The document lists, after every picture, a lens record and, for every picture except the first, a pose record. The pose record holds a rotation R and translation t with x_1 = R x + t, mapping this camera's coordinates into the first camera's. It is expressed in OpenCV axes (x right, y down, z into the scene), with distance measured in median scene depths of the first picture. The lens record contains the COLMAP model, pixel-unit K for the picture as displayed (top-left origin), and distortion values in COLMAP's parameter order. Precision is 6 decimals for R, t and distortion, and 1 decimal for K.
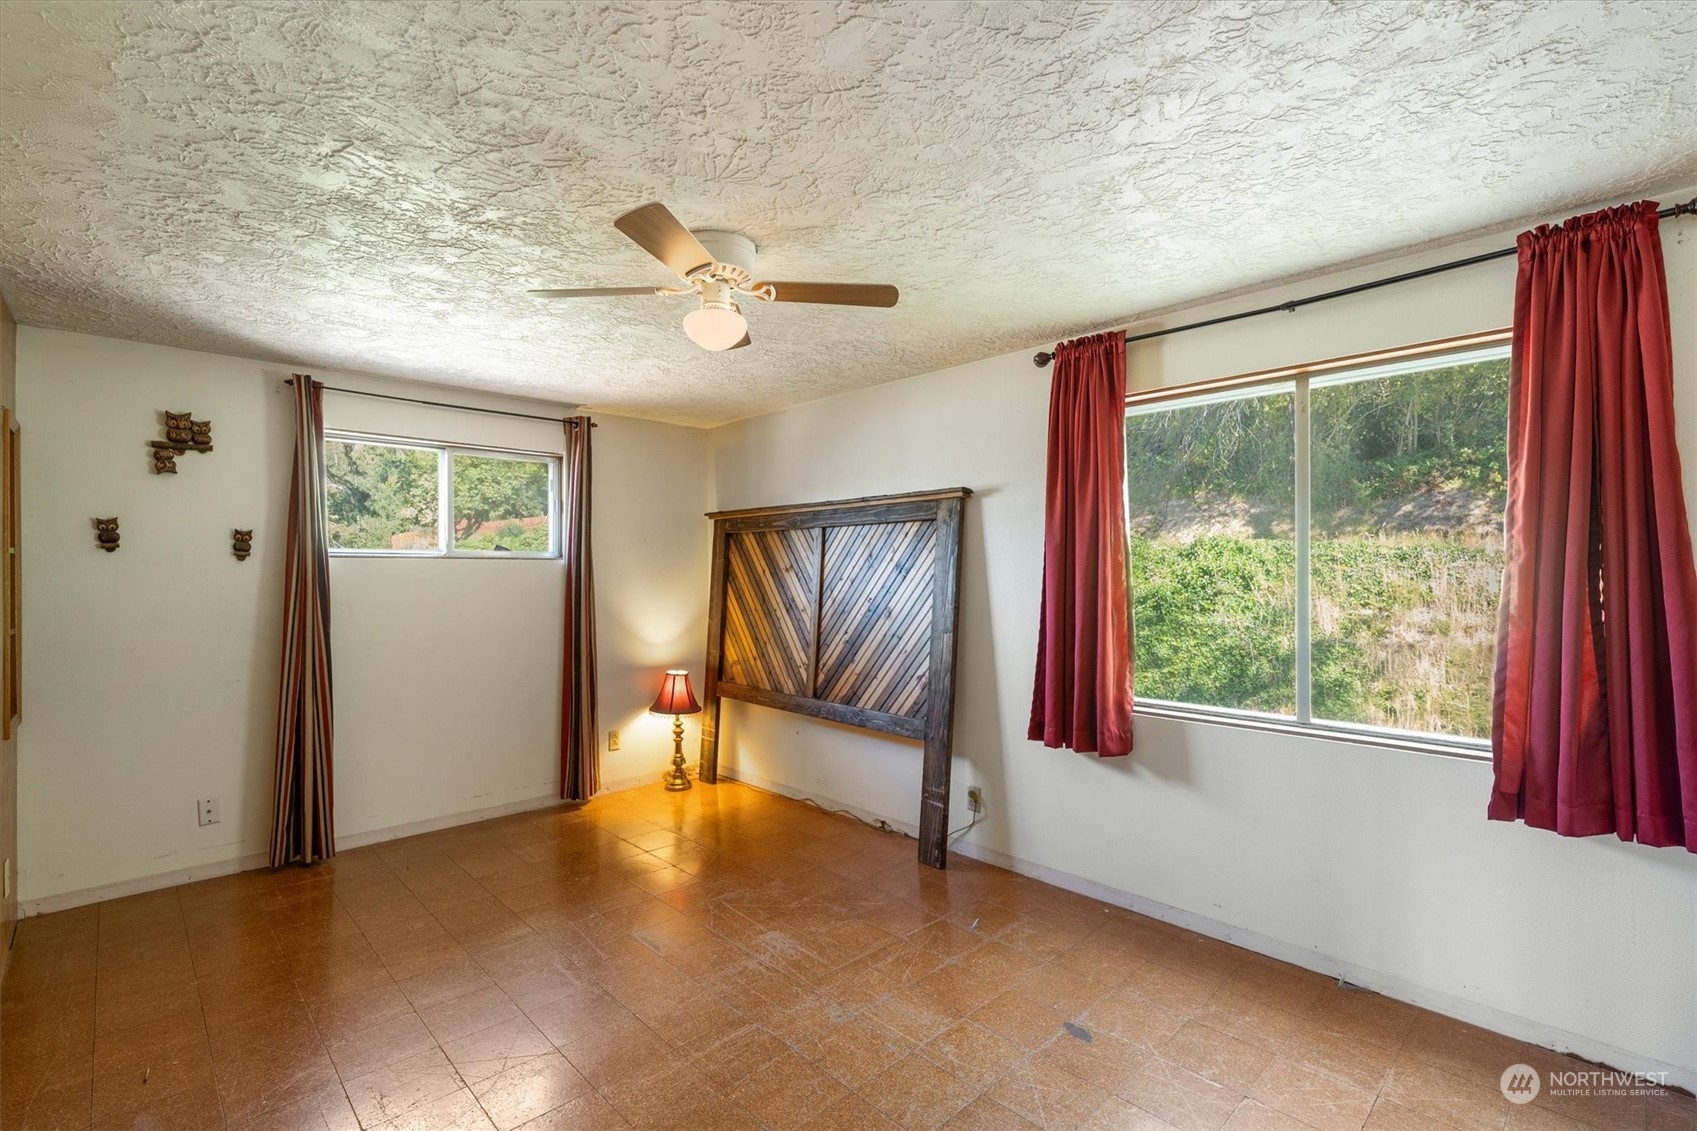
lens RADIAL K [[771.1, 0, 849.5], [0, 771.1, 573.6], [0, 0, 1]] dist [-0.001356, -0.000090]
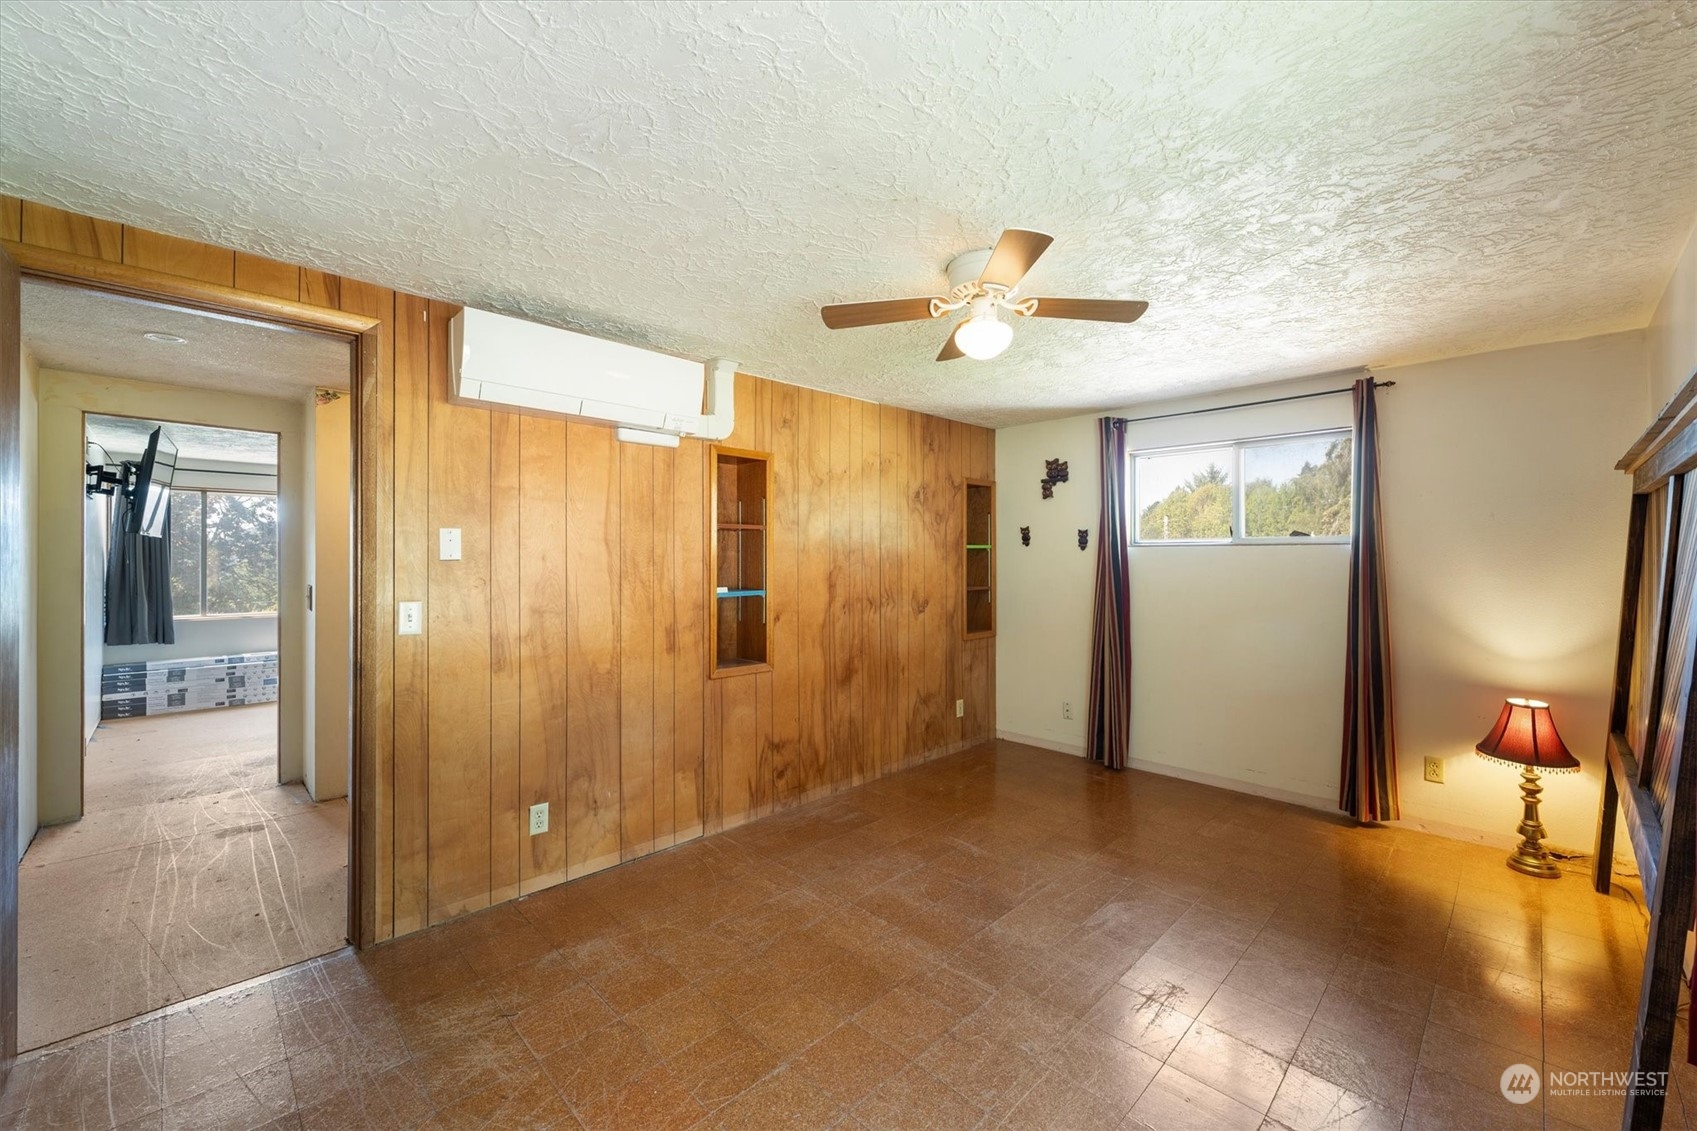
lens RADIAL K [[686.6, 0, 855.6], [0, 686.6, 556.7], [0, 0, 1]] dist [-0.000396, 0.000010]
pose [[0.012091, -0.000390, -0.999927, 0.467477], [-0.003339, 0.999994, -0.000430, -0.001644], [0.999921, 0.003343, 0.012090, 0.462167]]
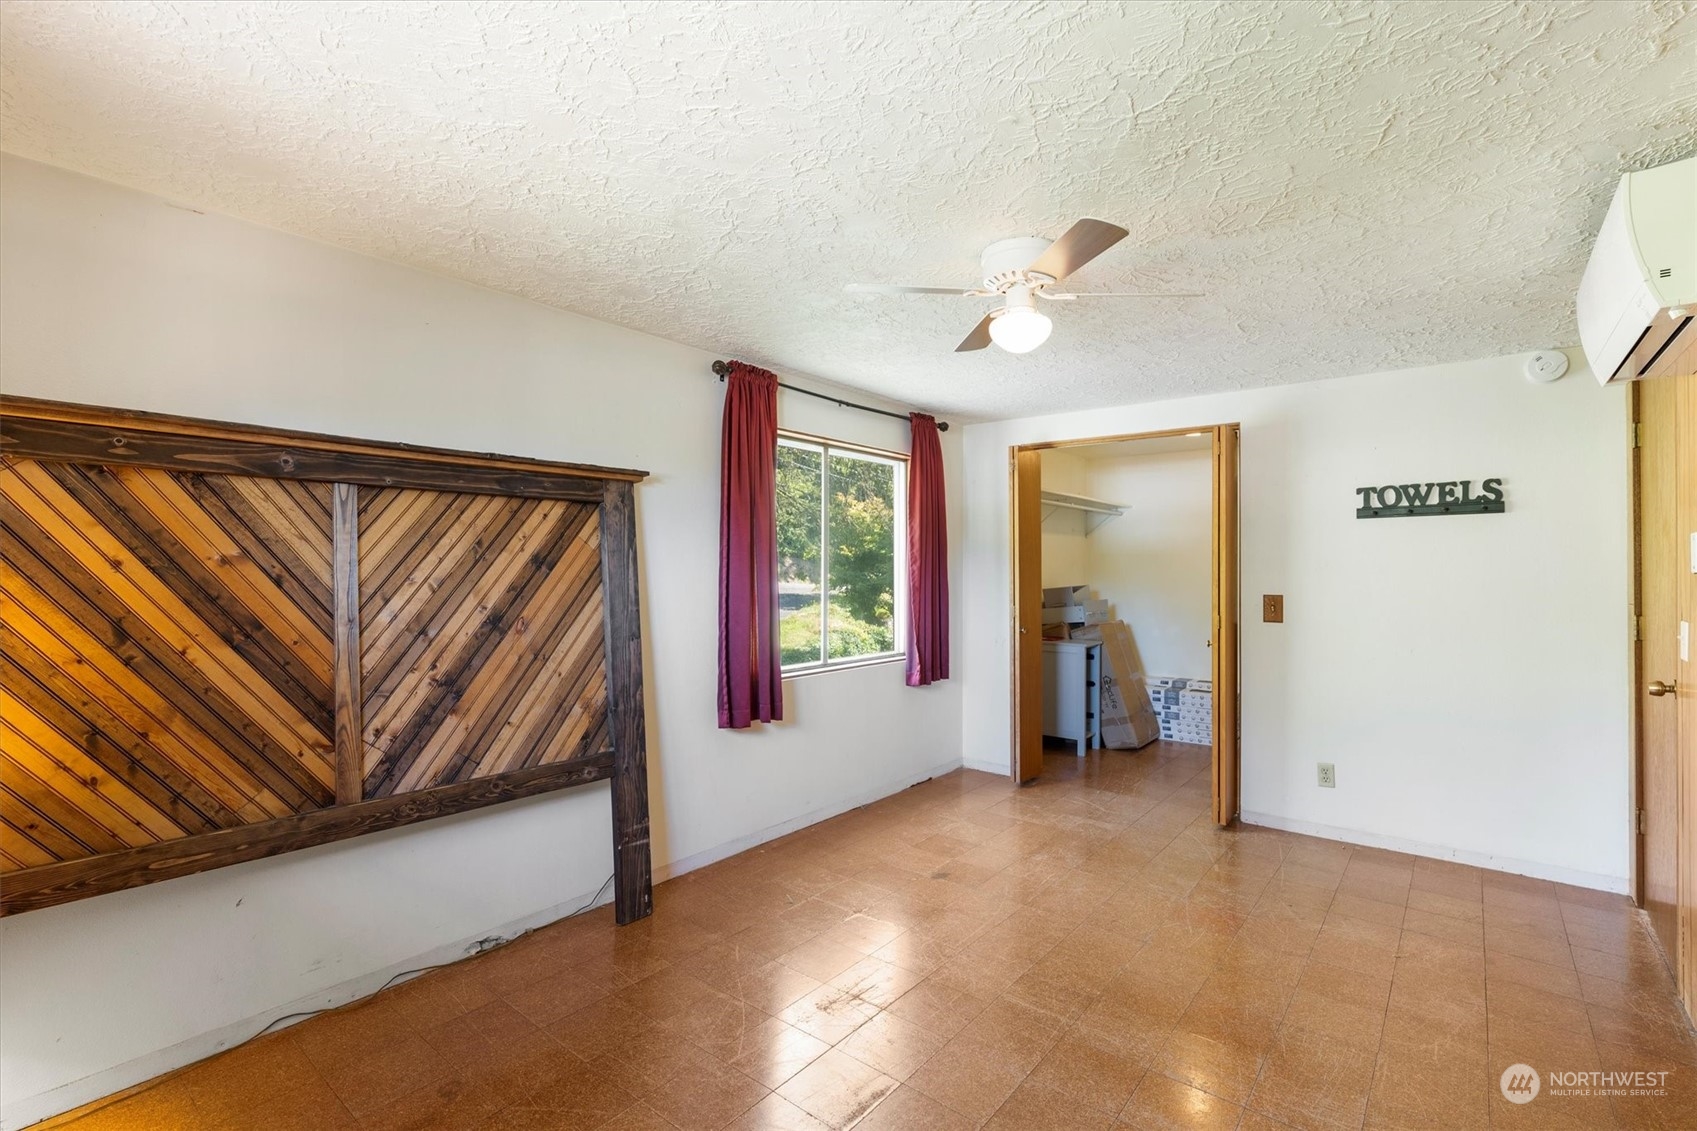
lens RADIAL K [[752.9, 0, 852.7], [0, 752.9, 566.0], [0, 0, 1]] dist [-0.001529, -0.000325]
pose [[-0.116514, 0.003844, 0.993182, -0.654570], [-0.000866, 0.999992, -0.003972, -0.001169], [-0.993189, -0.001323, -0.116509, 0.769954]]
